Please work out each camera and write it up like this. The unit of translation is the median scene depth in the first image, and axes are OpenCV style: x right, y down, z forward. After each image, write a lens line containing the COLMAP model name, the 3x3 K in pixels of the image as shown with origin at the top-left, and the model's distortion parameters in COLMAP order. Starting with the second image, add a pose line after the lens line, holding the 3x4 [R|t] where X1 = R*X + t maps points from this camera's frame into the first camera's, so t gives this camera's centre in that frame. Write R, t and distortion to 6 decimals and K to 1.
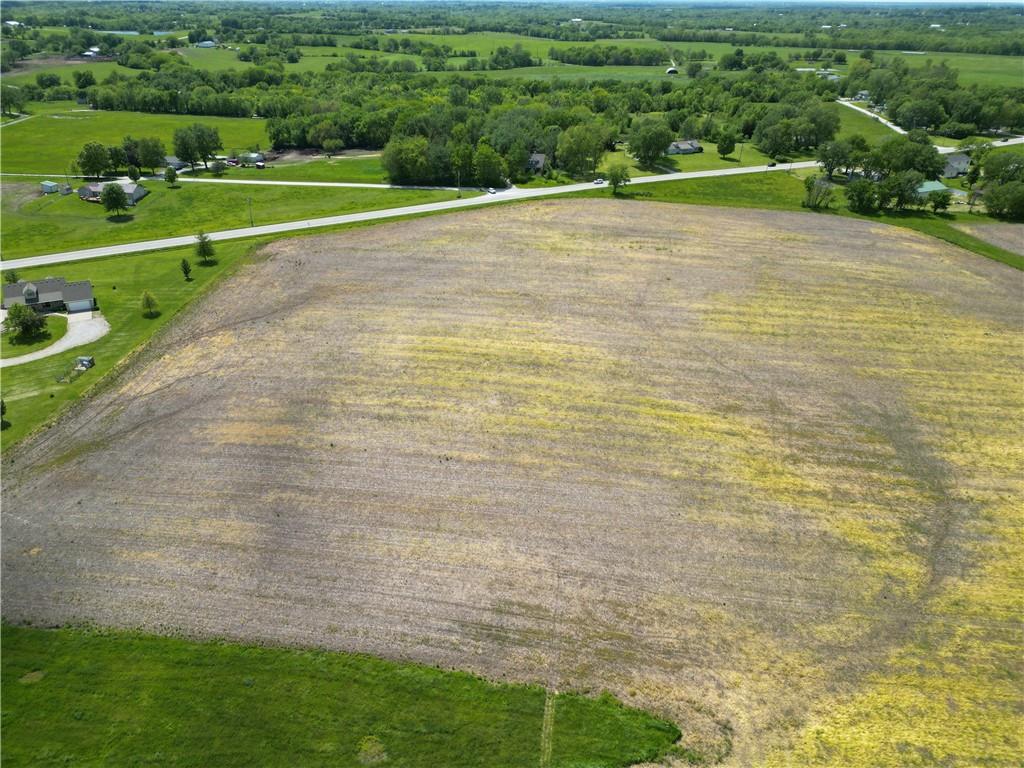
lens RADIAL K [[712.8, 0, 508.2], [0, 712.8, 380.5], [0, 0, 1]] dist [0.087362, -0.083130]
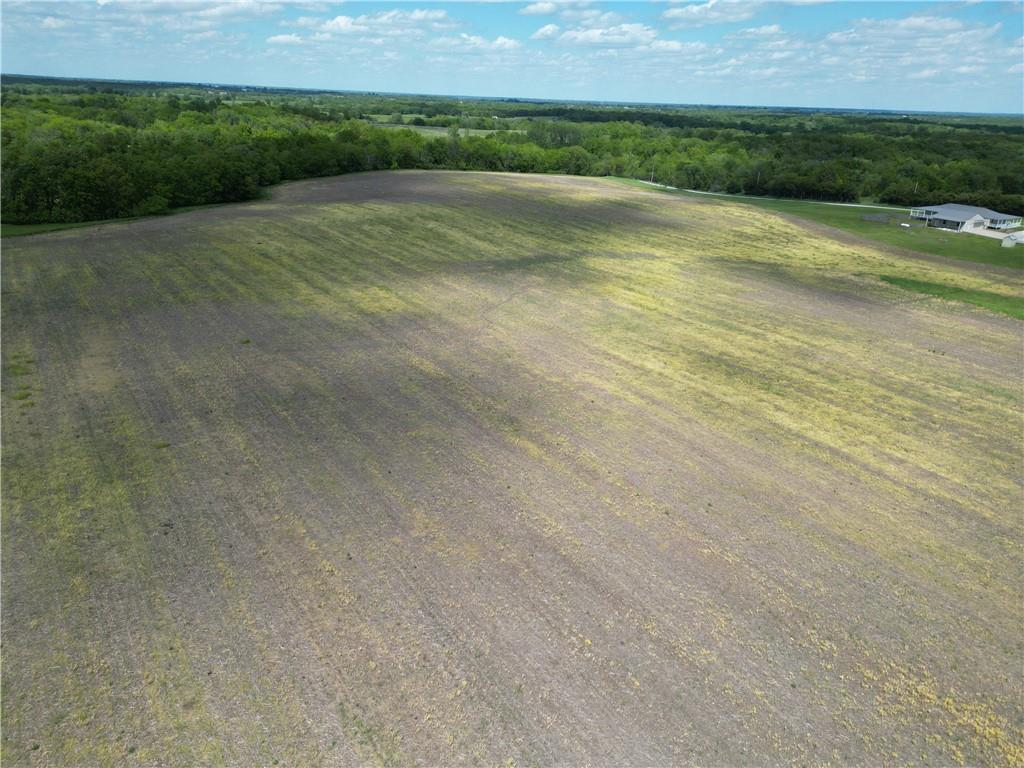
lens RADIAL K [[710.0, 0, 508.3], [0, 710.0, 382.5], [0, 0, 1]] dist [0.091329, -0.090618]
pose [[-0.647716, -0.321164, 0.690882, -0.321730], [0.318746, 0.709405, 0.628606, -0.509063], [-0.692001, 0.627374, -0.357124, 1.468258]]
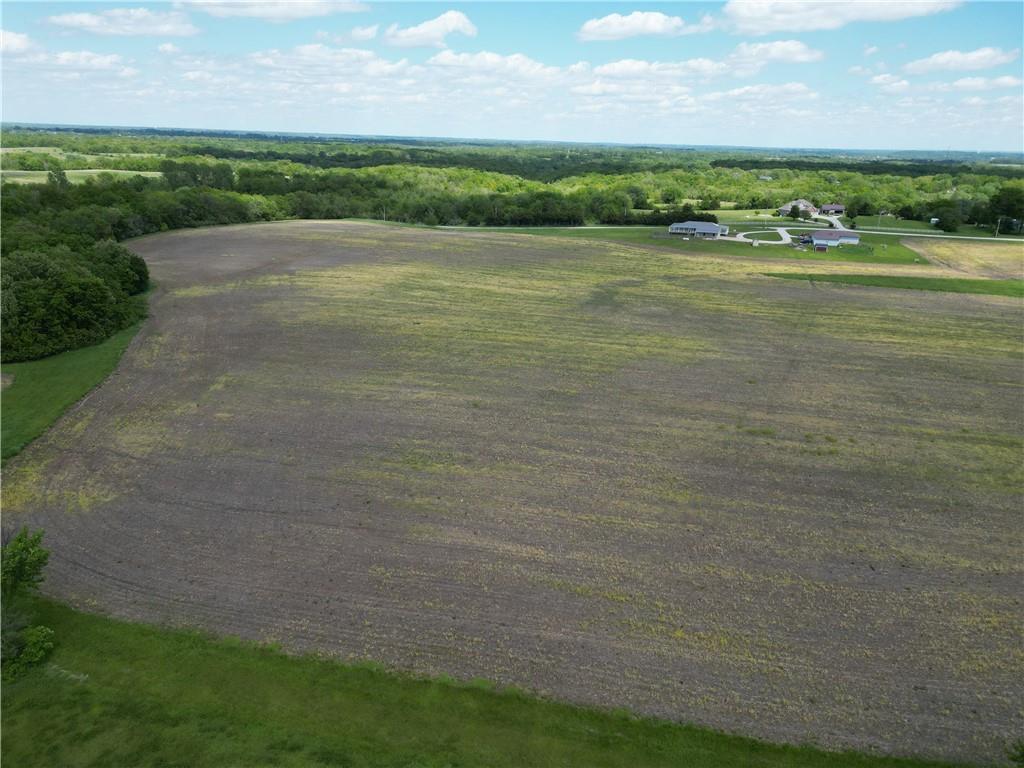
lens RADIAL K [[712.8, 0, 508.2], [0, 712.8, 380.5], [0, 0, 1]] dist [0.087362, -0.083130]
pose [[-0.985976, -0.093452, 0.138270, 0.477601], [0.037514, 0.683206, 0.729262, -0.841050], [-0.162618, 0.724221, -0.670119, 2.004797]]
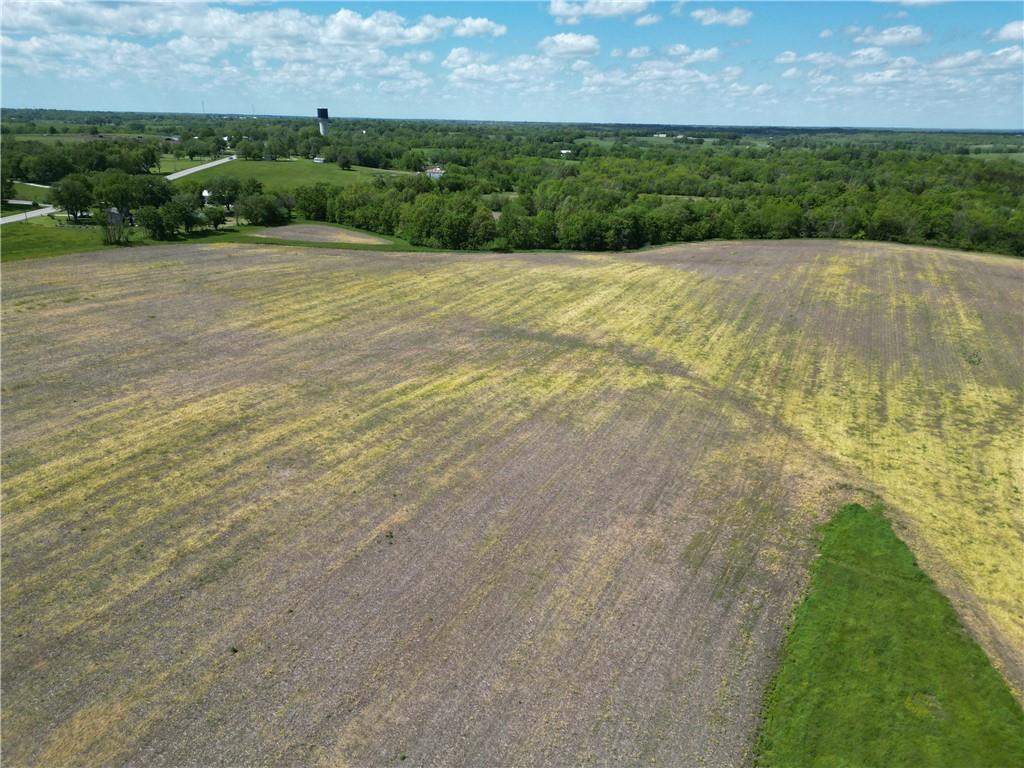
lens RADIAL K [[712.8, 0, 508.2], [0, 712.8, 380.5], [0, 0, 1]] dist [0.087362, -0.083130]
pose [[0.328241, -0.332968, 0.883963, -0.492945], [0.434683, 0.884083, 0.171603, -0.067066], [-0.838635, 0.327916, 0.434928, 0.503010]]
